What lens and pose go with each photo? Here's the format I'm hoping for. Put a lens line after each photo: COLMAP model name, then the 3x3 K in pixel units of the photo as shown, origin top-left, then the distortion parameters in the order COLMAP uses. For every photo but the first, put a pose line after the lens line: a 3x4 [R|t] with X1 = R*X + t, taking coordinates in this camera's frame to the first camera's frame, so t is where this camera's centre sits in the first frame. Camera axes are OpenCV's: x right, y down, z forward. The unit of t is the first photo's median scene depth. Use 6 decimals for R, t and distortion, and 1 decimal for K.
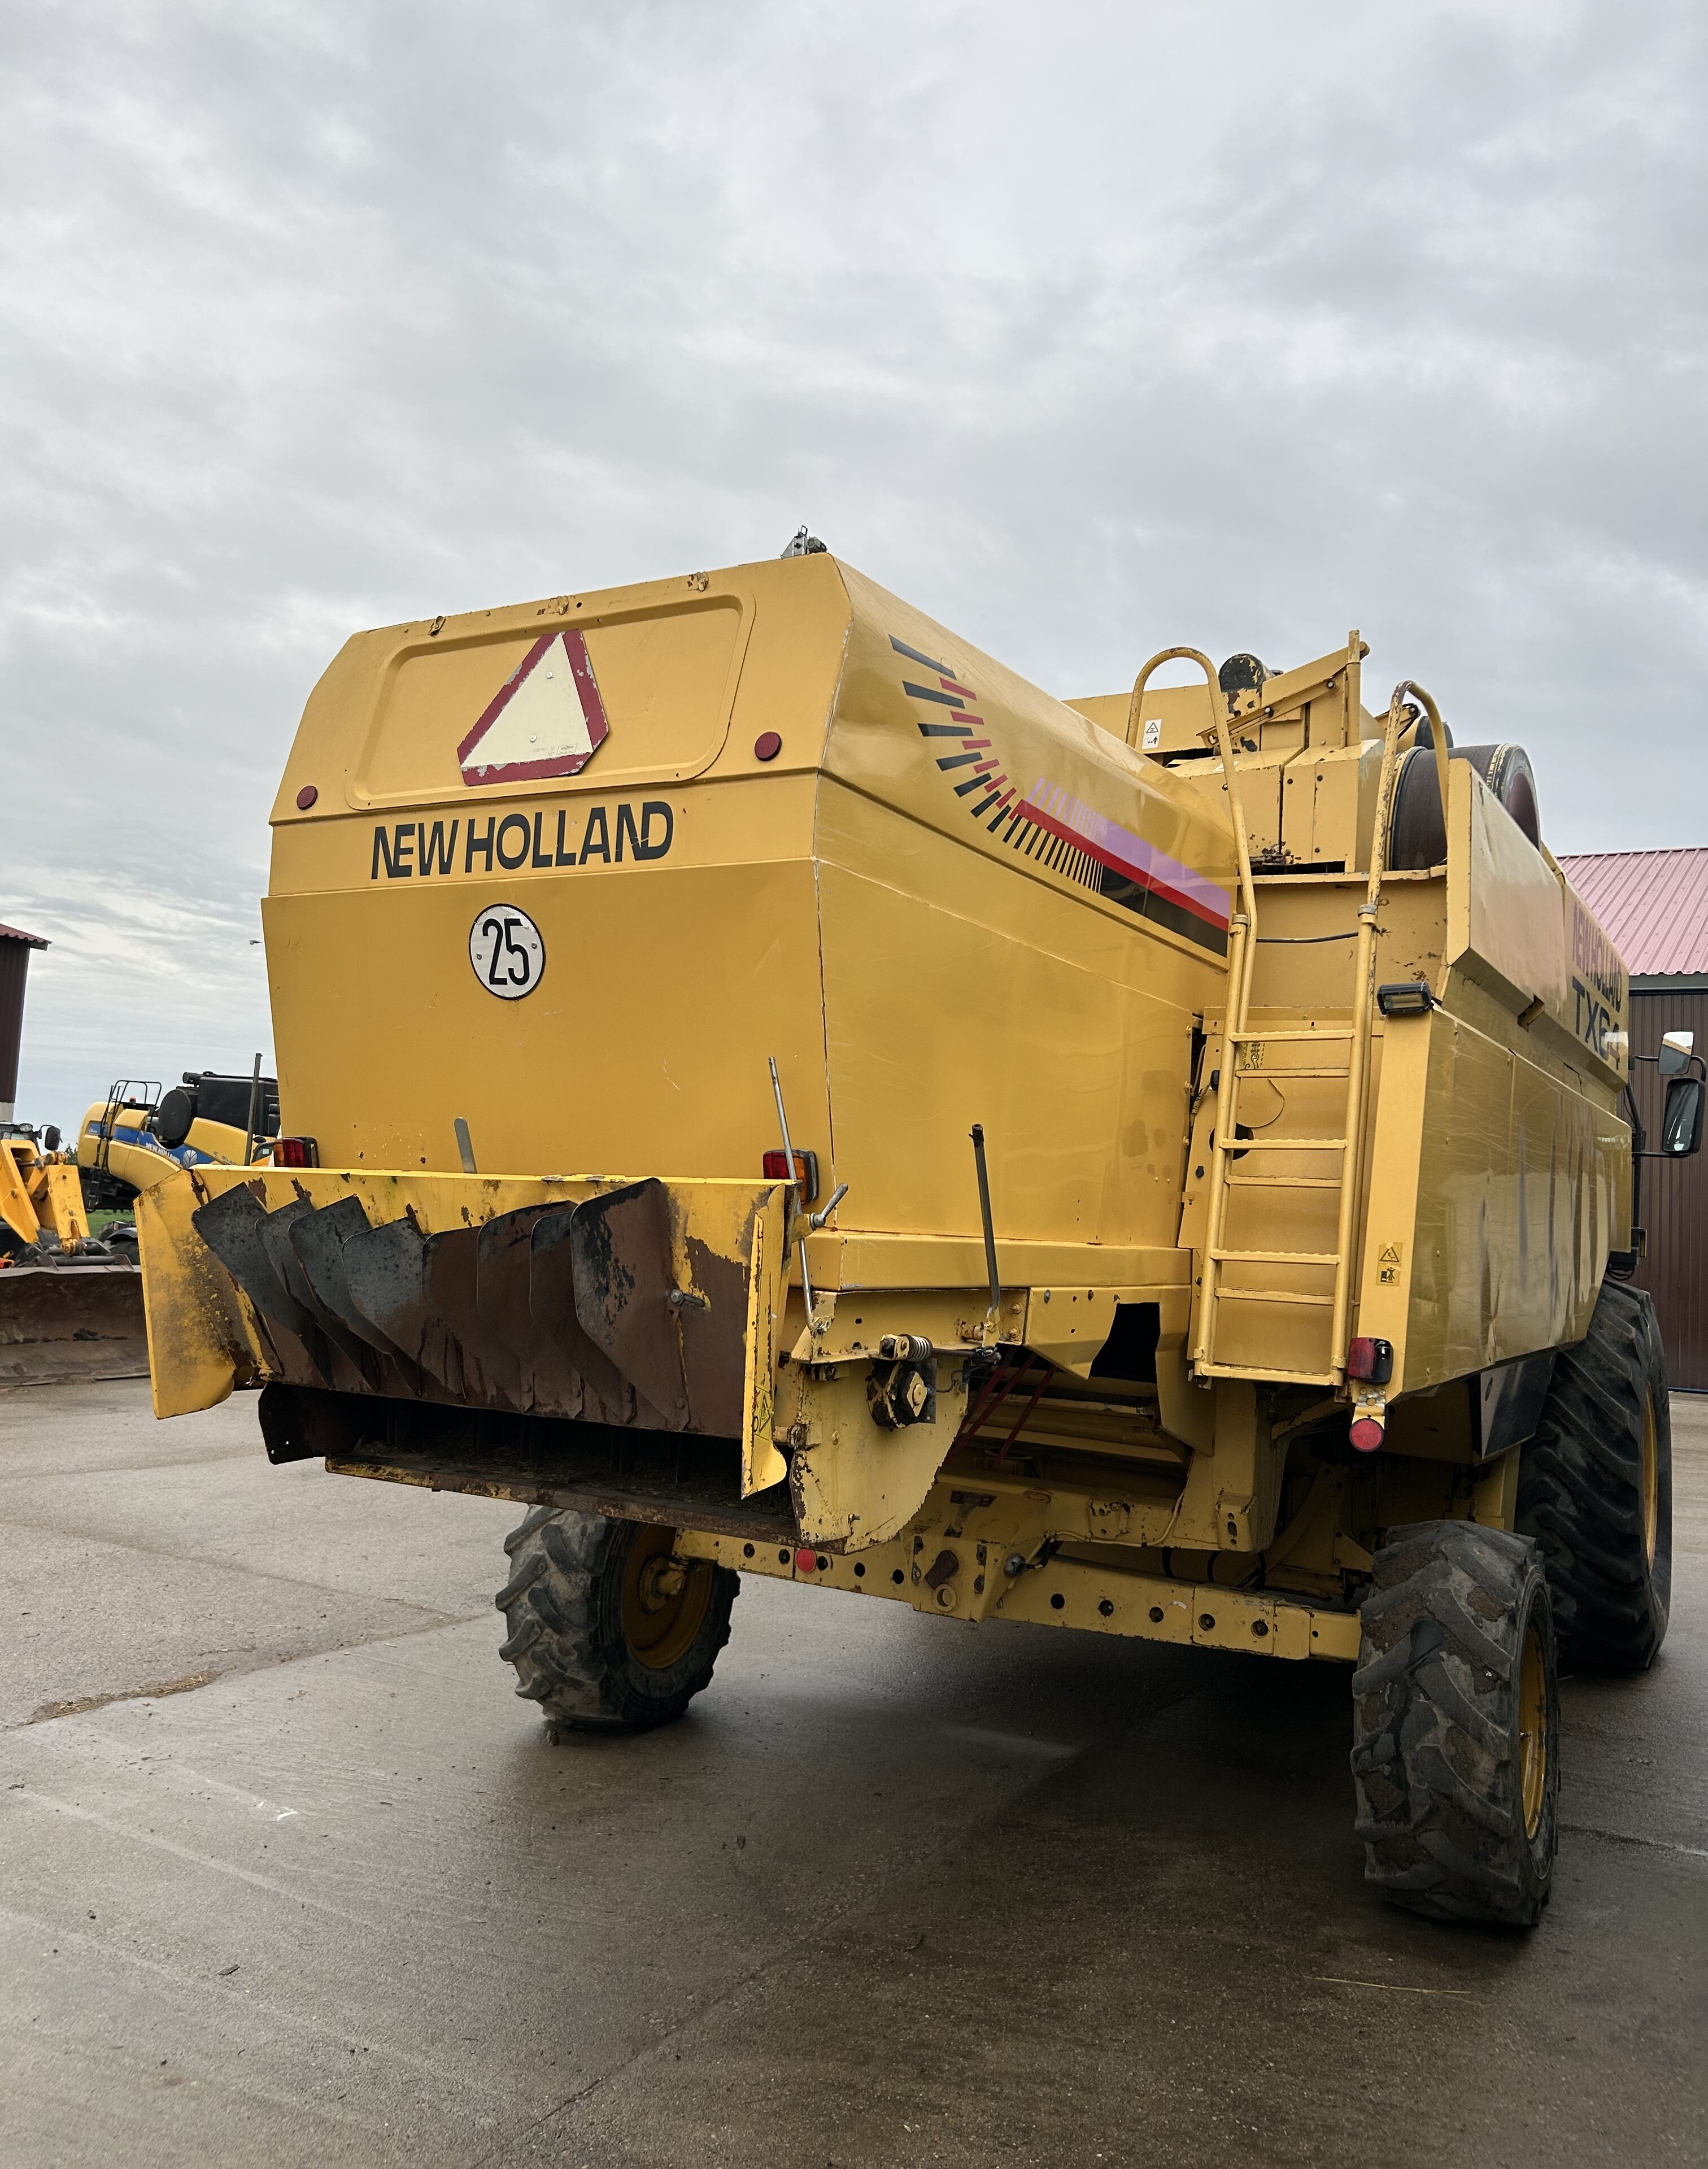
lens RADIAL K [[1723.0, 0, 854.0], [0, 1723.0, 1084.5], [0, 0, 1]] dist [0.005681, 0.004703]
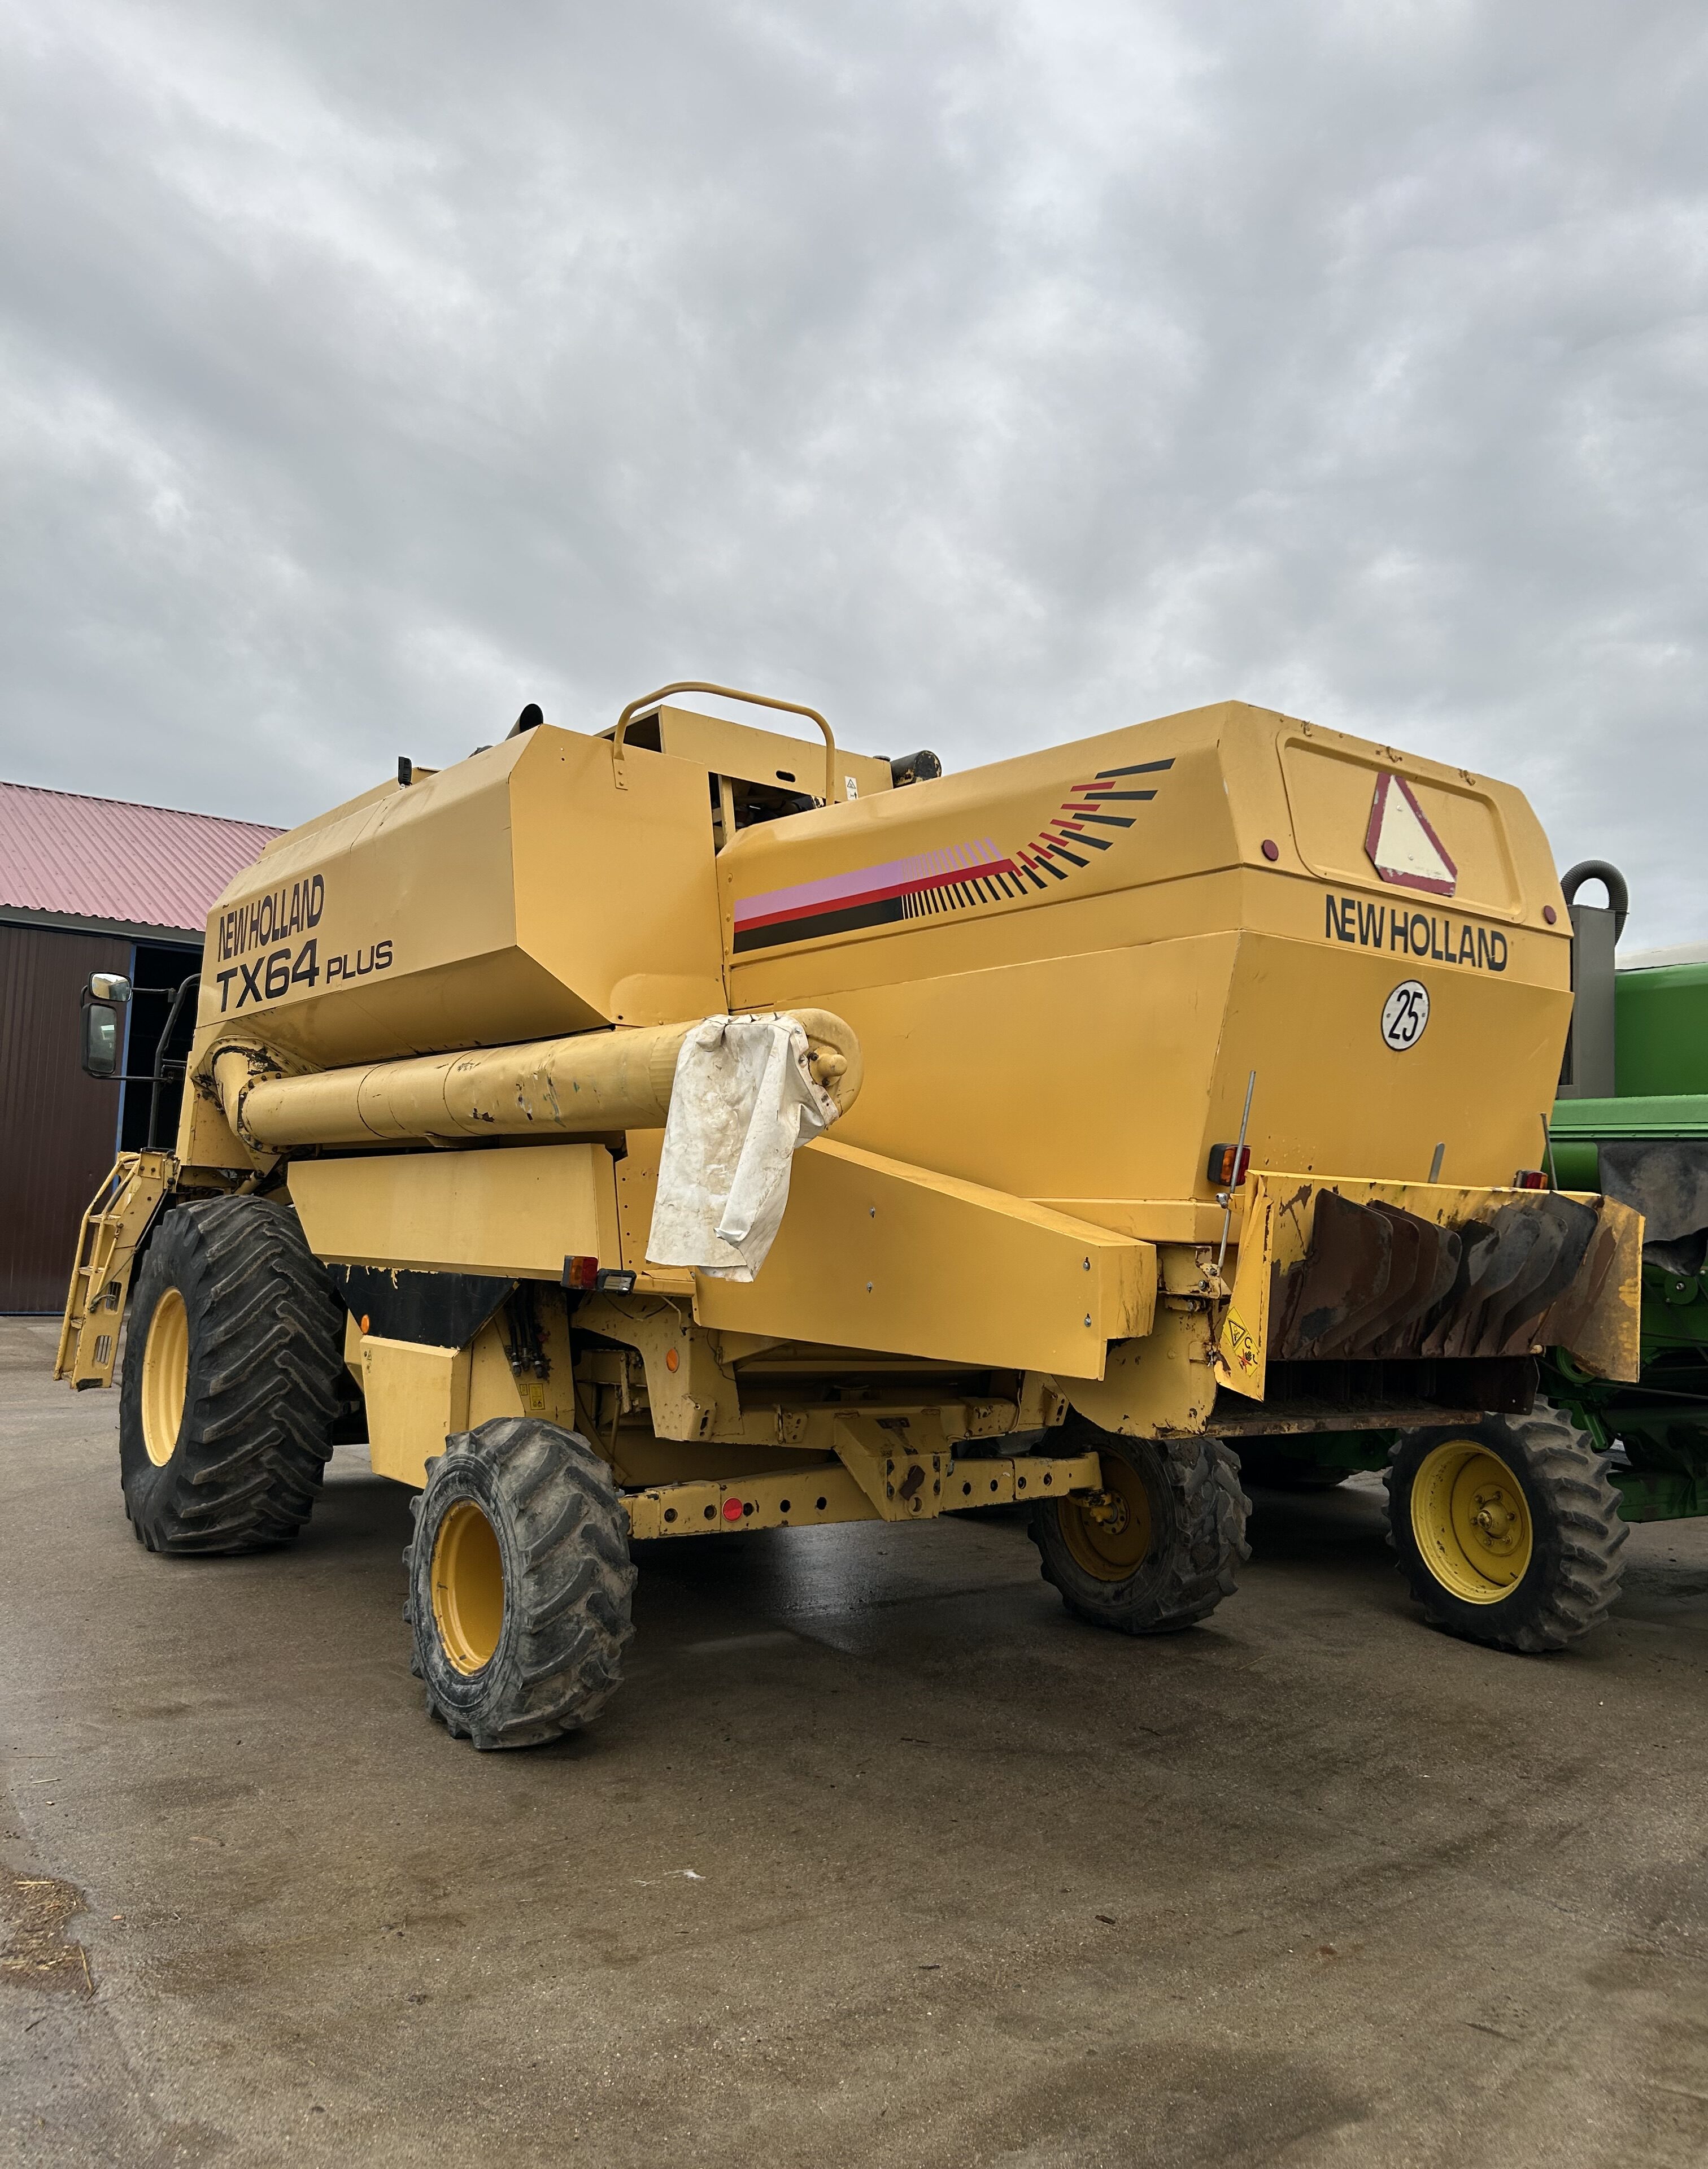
lens RADIAL K [[1742.7, 0, 854.0], [0, 1742.7, 1084.5], [0, 0, 1]] dist [0.024797, -0.003088]
pose [[0.404778, 0.037329, 0.913653, -1.592485], [-0.086877, 0.996217, -0.002213, 0.016350], [-0.910279, -0.078480, 0.406489, 0.825188]]
